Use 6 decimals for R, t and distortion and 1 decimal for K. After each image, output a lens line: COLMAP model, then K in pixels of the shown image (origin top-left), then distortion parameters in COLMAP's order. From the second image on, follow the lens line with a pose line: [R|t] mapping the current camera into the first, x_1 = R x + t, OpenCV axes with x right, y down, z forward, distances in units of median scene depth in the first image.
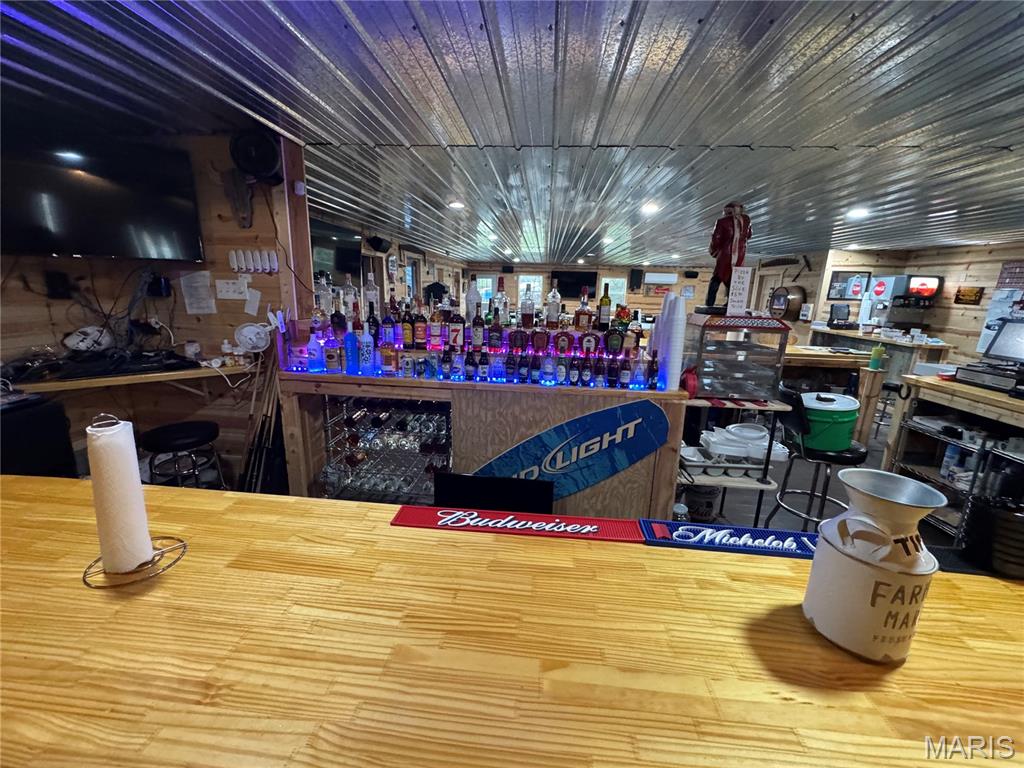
lens RADIAL K [[408.5, 0, 510.6], [0, 408.5, 383.8], [0, 0, 1]] dist [-0.004961, 0.000250]
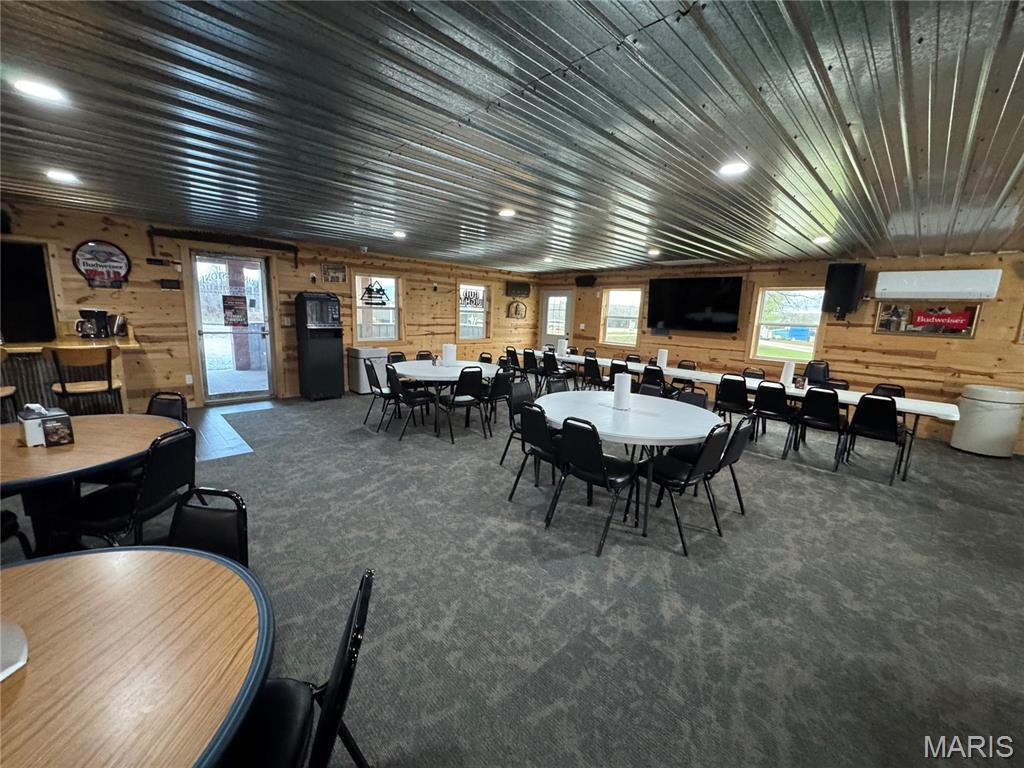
lens RADIAL K [[408.5, 0, 510.6], [0, 408.5, 383.8], [0, 0, 1]] dist [-0.004961, 0.000250]
pose [[0.758519, 0.115527, -0.641329, 0.666883], [-0.166648, 0.985823, -0.019516, -0.208868], [0.629983, 0.121679, 0.767018, 1.018583]]
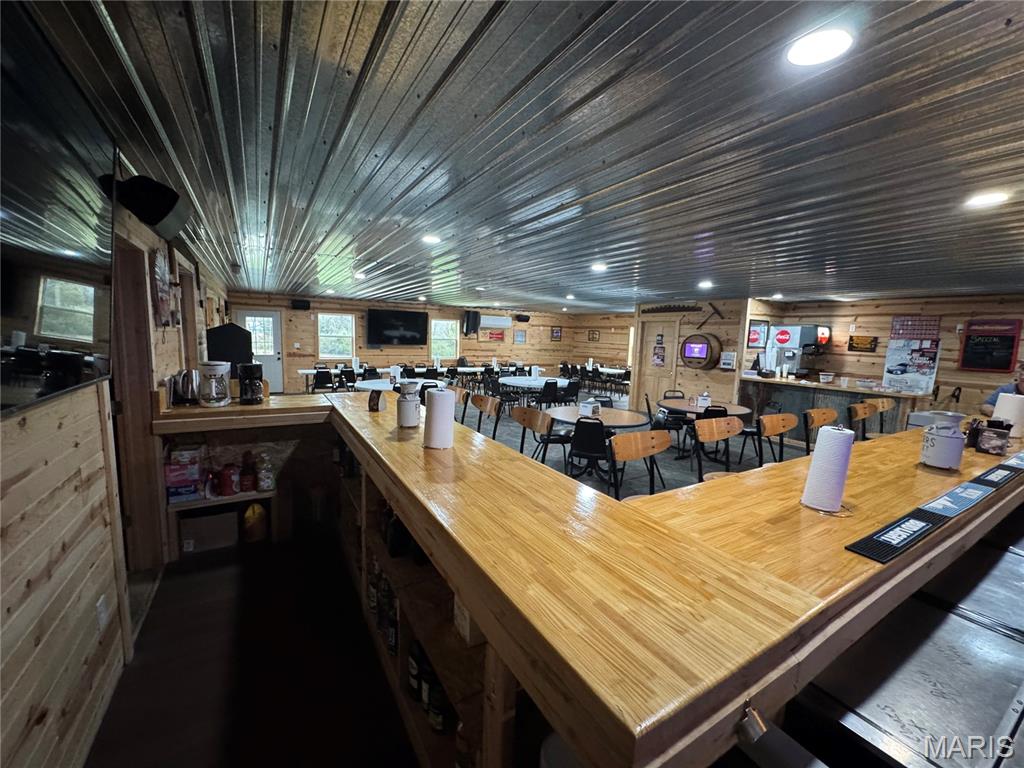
lens RADIAL K [[408.5, 0, 510.6], [0, 408.5, 383.8], [0, 0, 1]] dist [-0.004961, 0.000250]
pose [[0.806373, -0.069989, 0.587252, -0.279176], [0.126979, 0.990304, -0.056335, -0.144116], [-0.577615, 0.119996, 0.807442, 0.570647]]
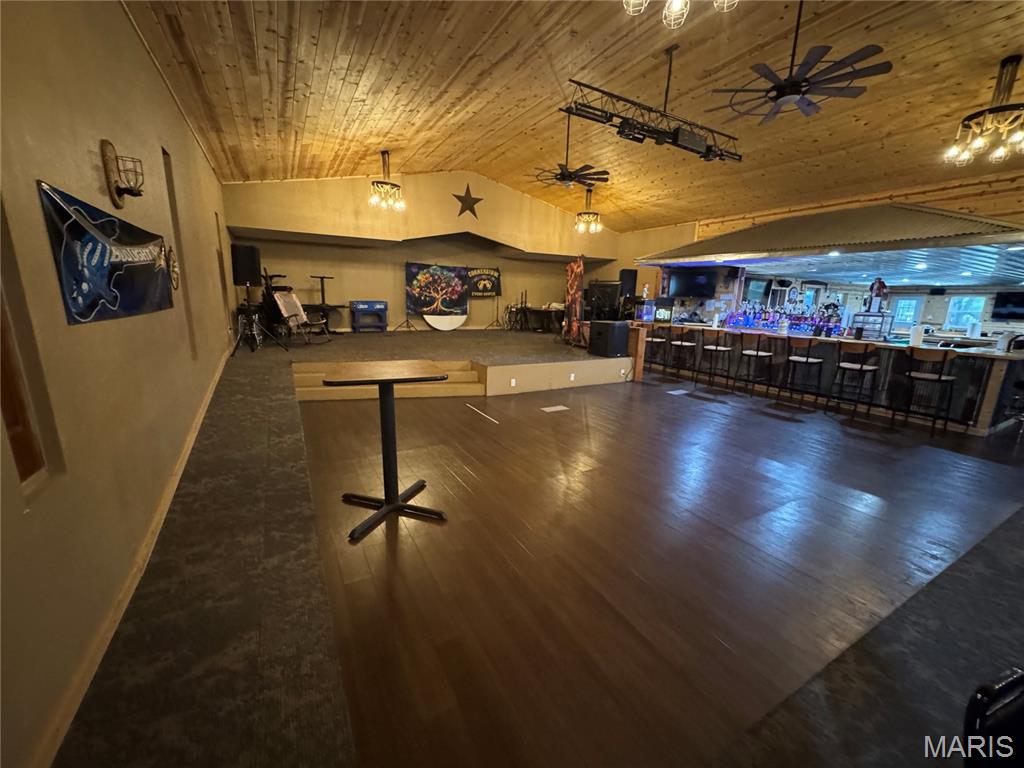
lens RADIAL K [[408.5, 0, 510.6], [0, 408.5, 383.8], [0, 0, 1]] dist [-0.004961, 0.000250]
pose [[0.563164, 0.158331, -0.811035, 0.564206], [-0.199330, 0.978519, 0.052618, 0.268989], [0.801944, 0.132031, 0.582626, -1.057970]]
